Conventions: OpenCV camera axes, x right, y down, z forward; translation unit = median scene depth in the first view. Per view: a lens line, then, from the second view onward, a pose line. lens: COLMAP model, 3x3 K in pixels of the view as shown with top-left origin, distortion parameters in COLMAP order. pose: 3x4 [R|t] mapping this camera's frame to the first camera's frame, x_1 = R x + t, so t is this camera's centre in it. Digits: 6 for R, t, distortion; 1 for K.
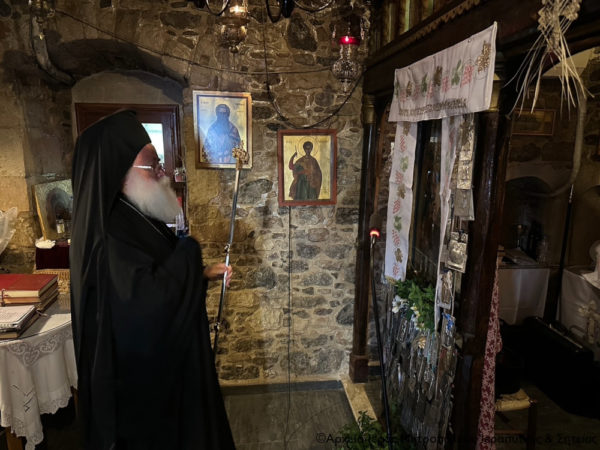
lens RADIAL K [[421.7, 0, 299.6], [0, 421.7, 227.4], [0, 0, 1]] dist [0.047174, -0.066913]
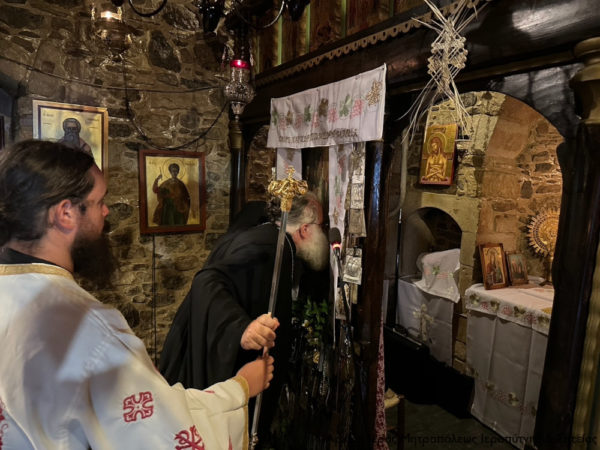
lens RADIAL K [[421.7, 0, 310.1], [0, 421.7, 226.5], [0, 0, 1]] dist [0.047174, -0.066913]
pose [[0.913335, -0.026531, 0.406343, -0.097344], [0.054416, 0.996877, -0.057222, 0.006874], [-0.403556, 0.074375, 0.911927, 0.025877]]
